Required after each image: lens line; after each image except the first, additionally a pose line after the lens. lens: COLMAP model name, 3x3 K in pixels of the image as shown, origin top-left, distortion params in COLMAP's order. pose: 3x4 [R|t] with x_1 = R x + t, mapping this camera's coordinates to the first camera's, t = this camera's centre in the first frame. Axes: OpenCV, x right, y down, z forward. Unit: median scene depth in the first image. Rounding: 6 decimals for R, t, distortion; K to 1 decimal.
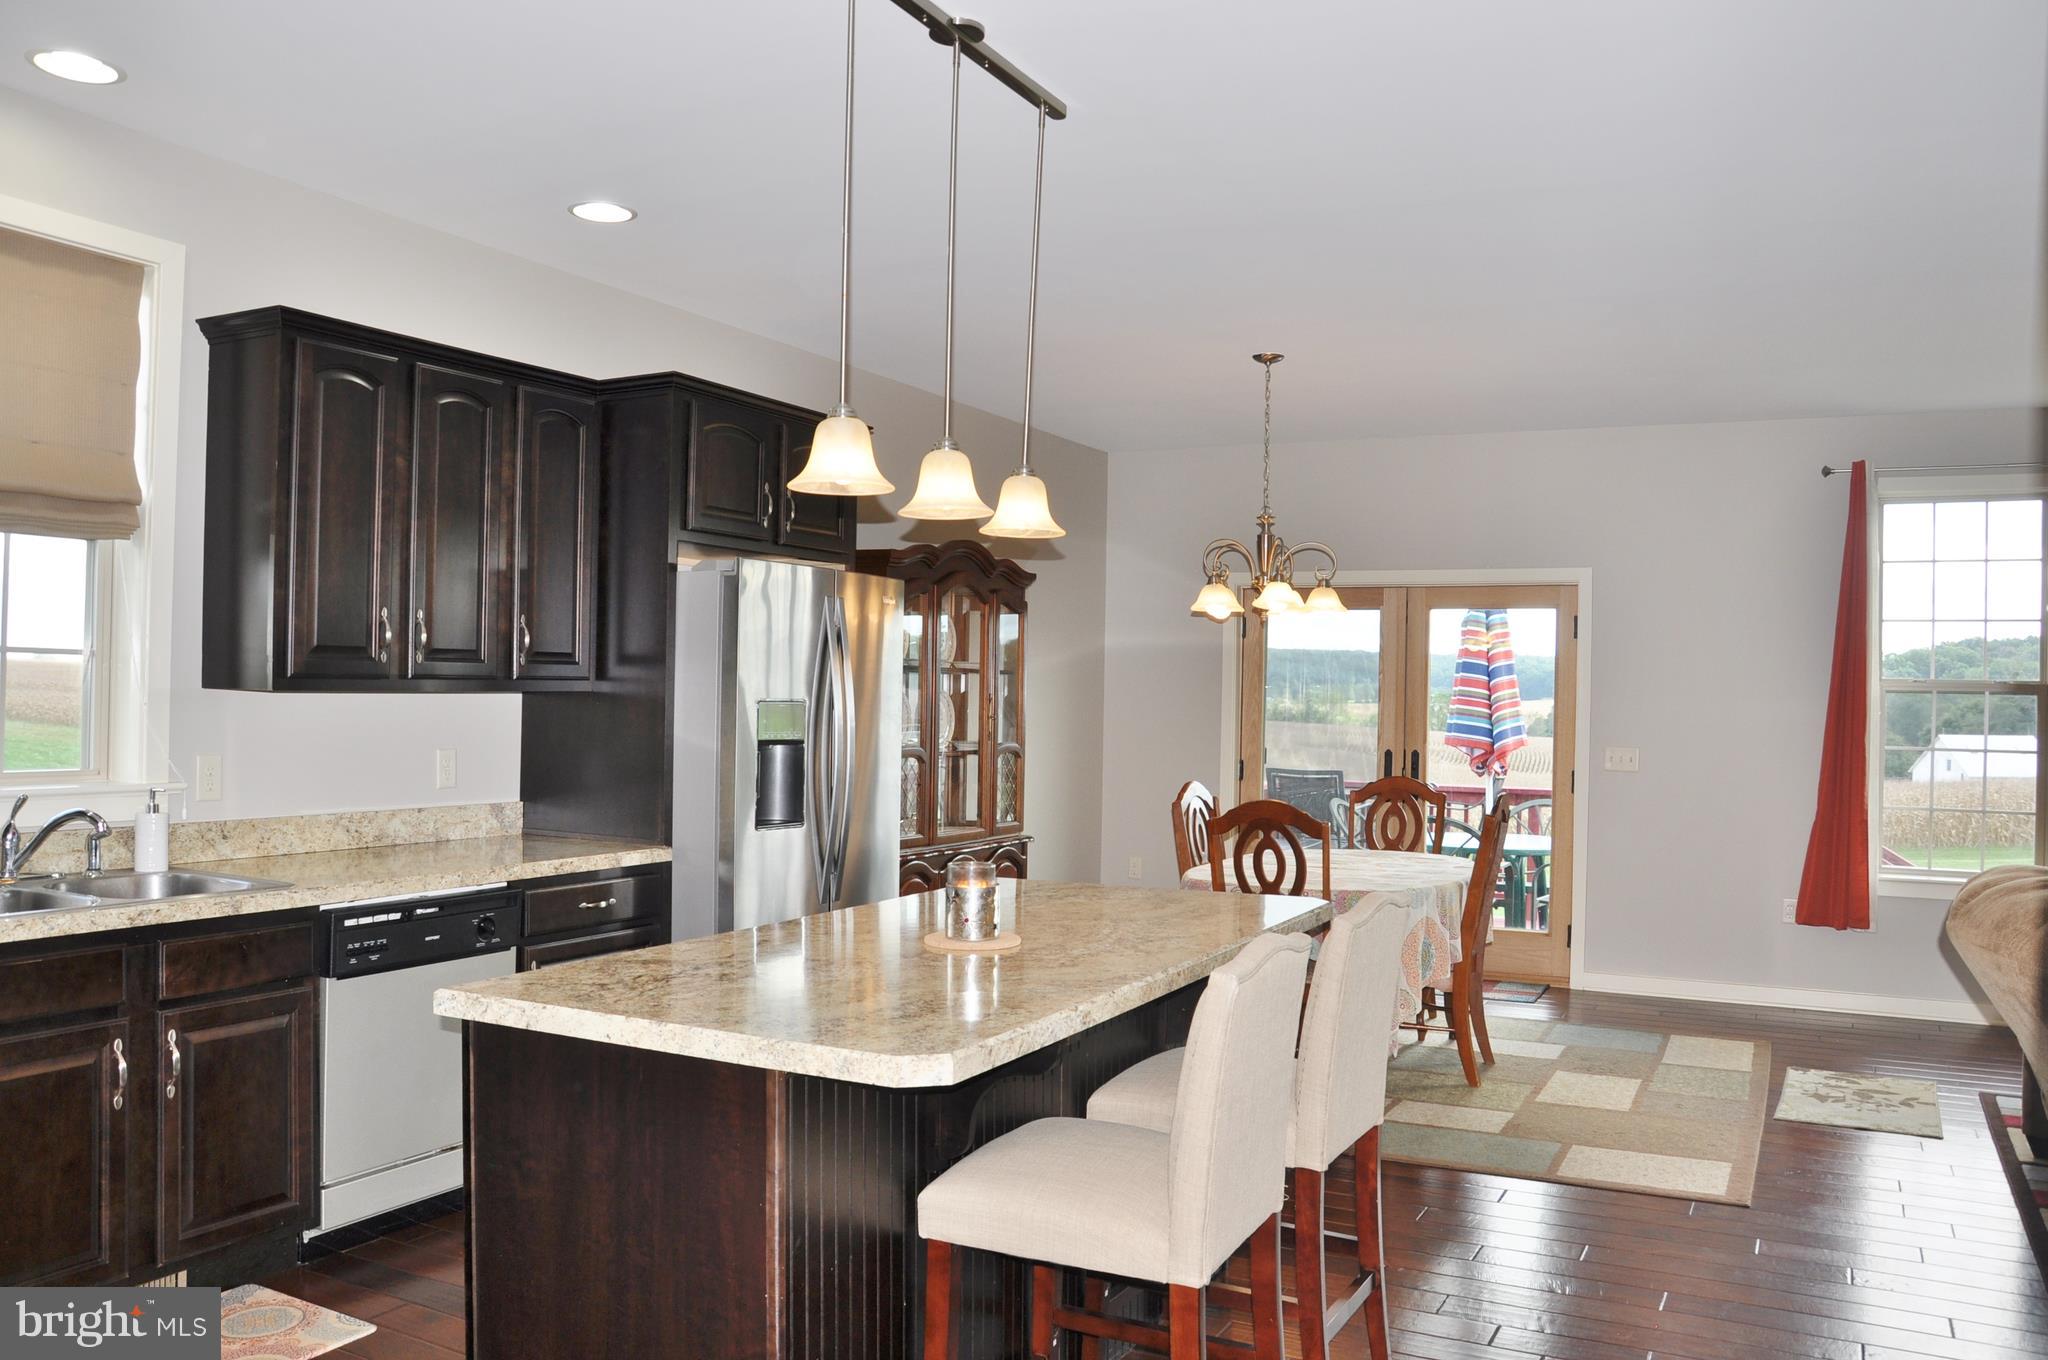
lens RADIAL K [[1609.8, 0, 1013.1], [0, 1609.8, 685.8], [0, 0, 1]] dist [-0.142294, 0.103488]
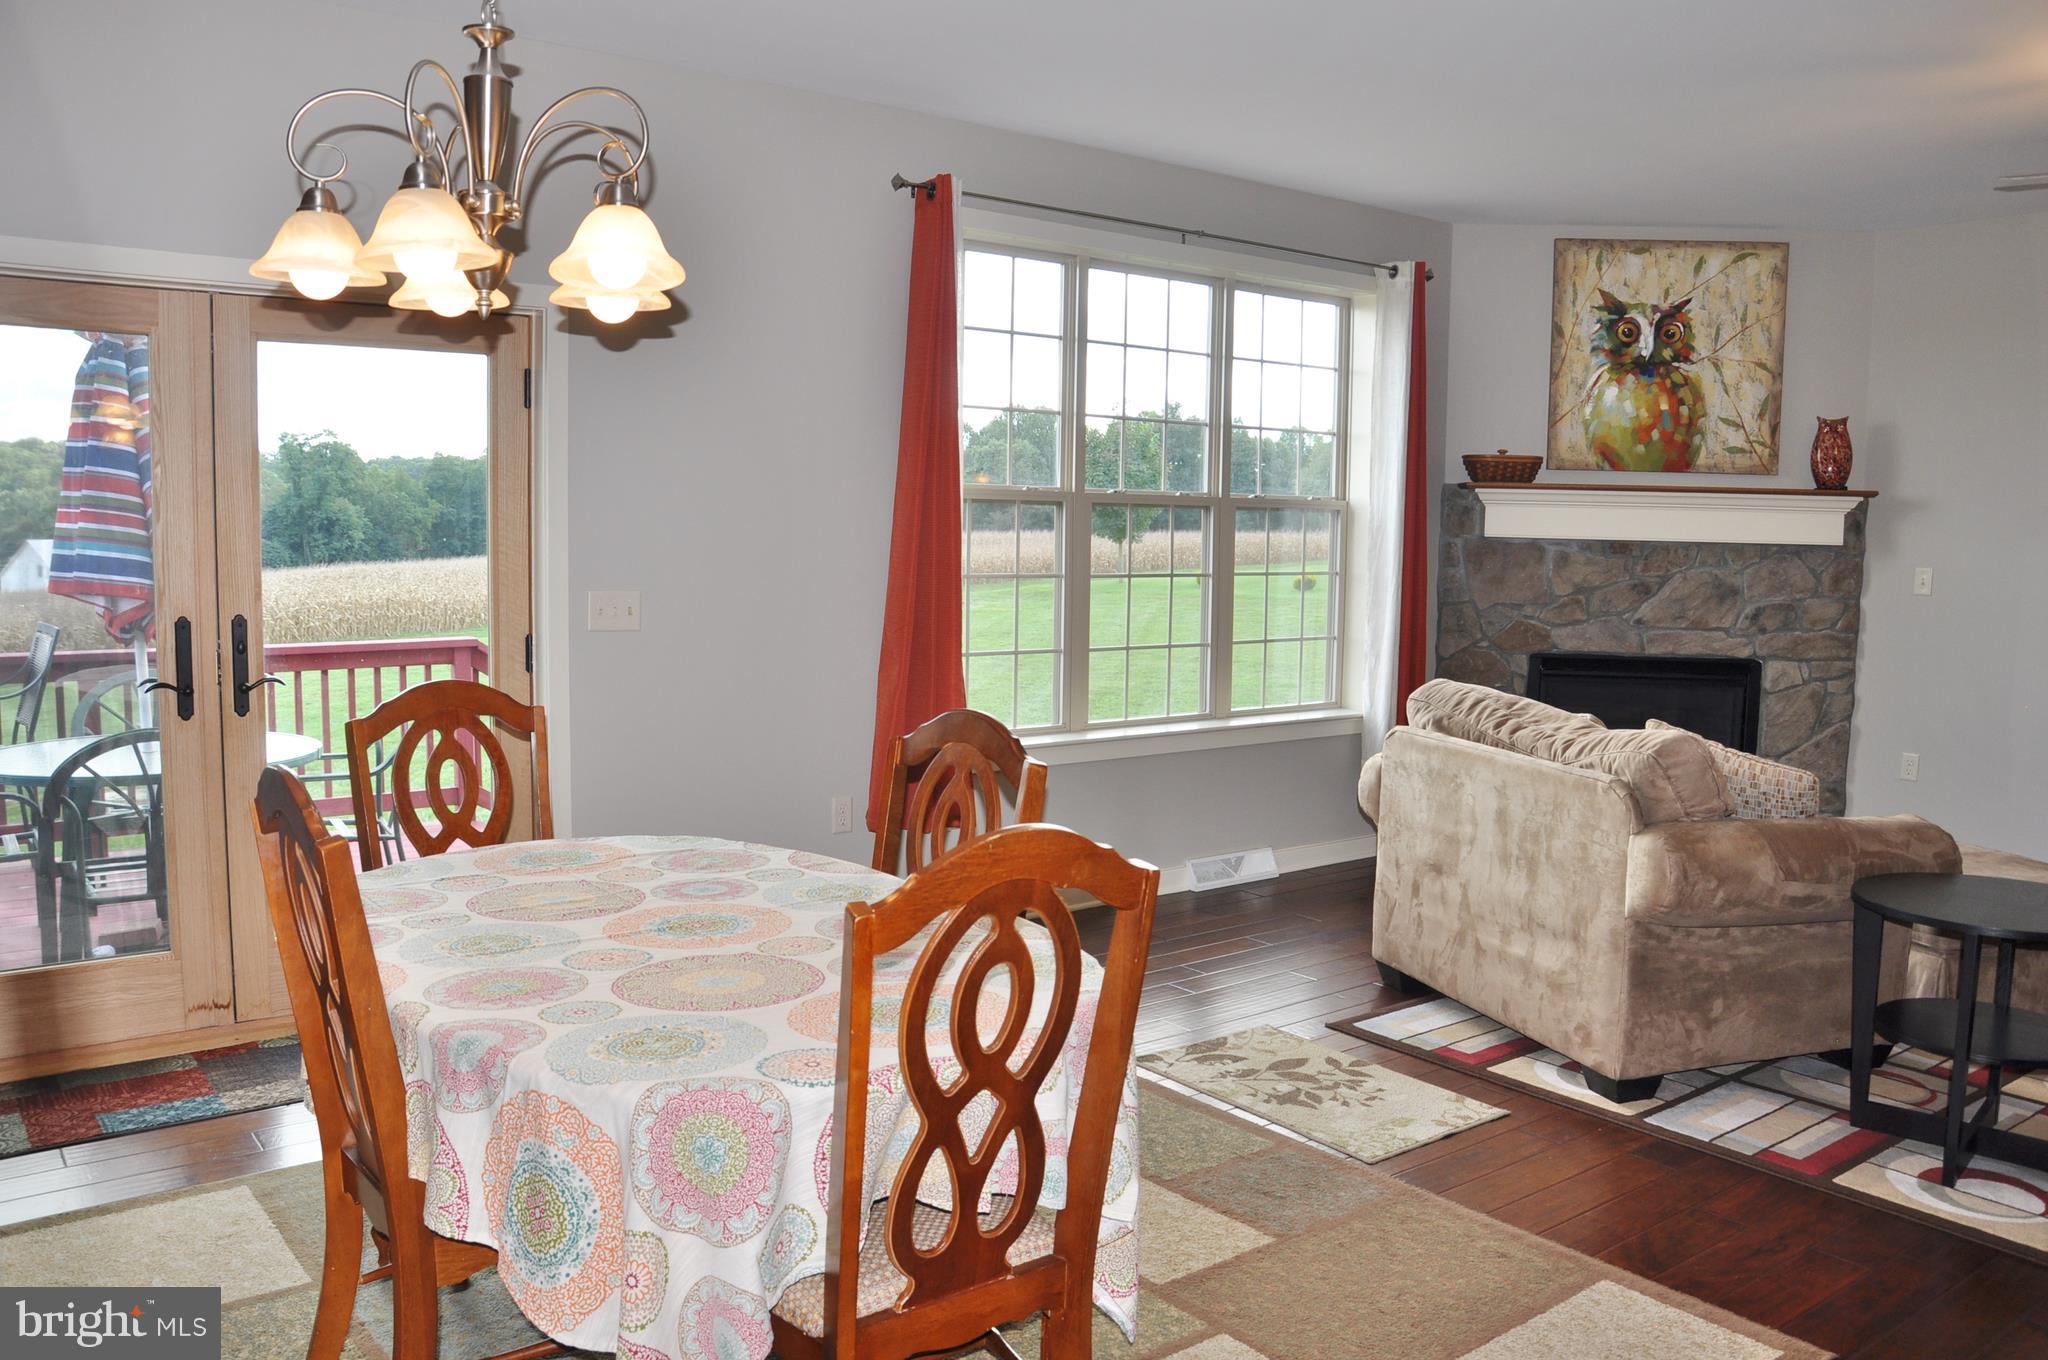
lens RADIAL K [[1609.8, 0, 1060.7], [0, 1609.8, 682.2], [0, 0, 1]] dist [-0.142294, 0.103488]
pose [[0.403807, -0.101968, 0.909144, -0.112147], [-0.013693, 0.992984, 0.117453, -0.000765], [-0.914742, -0.059877, 0.399578, 0.633633]]
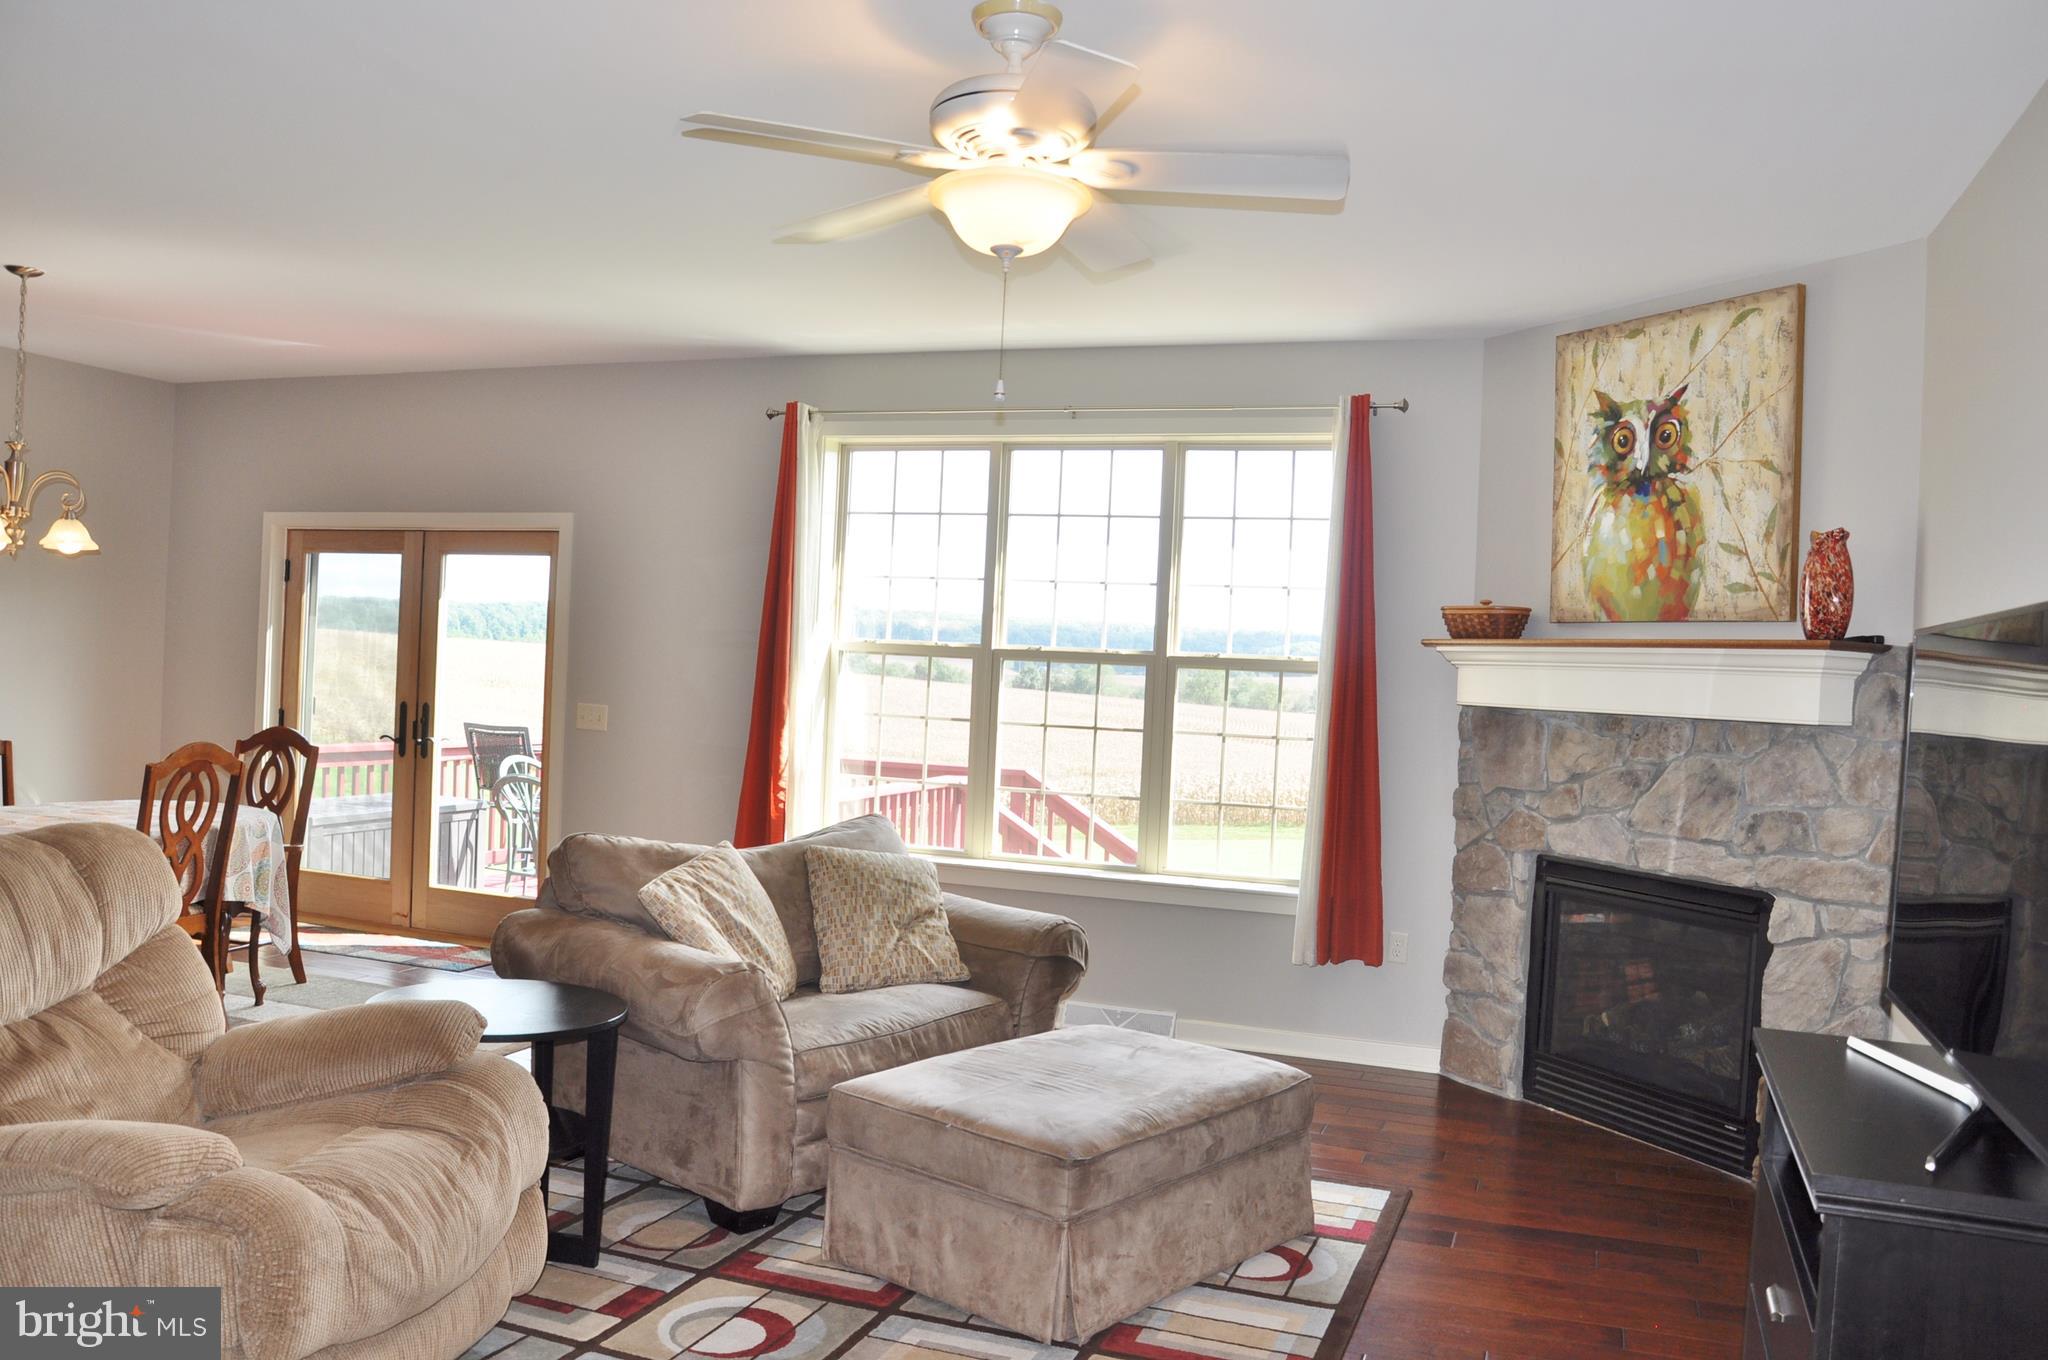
lens RADIAL K [[1609.8, 0, 1023.4], [0, 1609.8, 685.0], [0, 0, 1]] dist [-0.142294, 0.103488]
pose [[0.990829, 0.026342, 0.132527, 0.543725], [-0.028700, 0.999461, 0.015915, 0.005137], [-0.132036, -0.019573, 0.991052, 0.028944]]
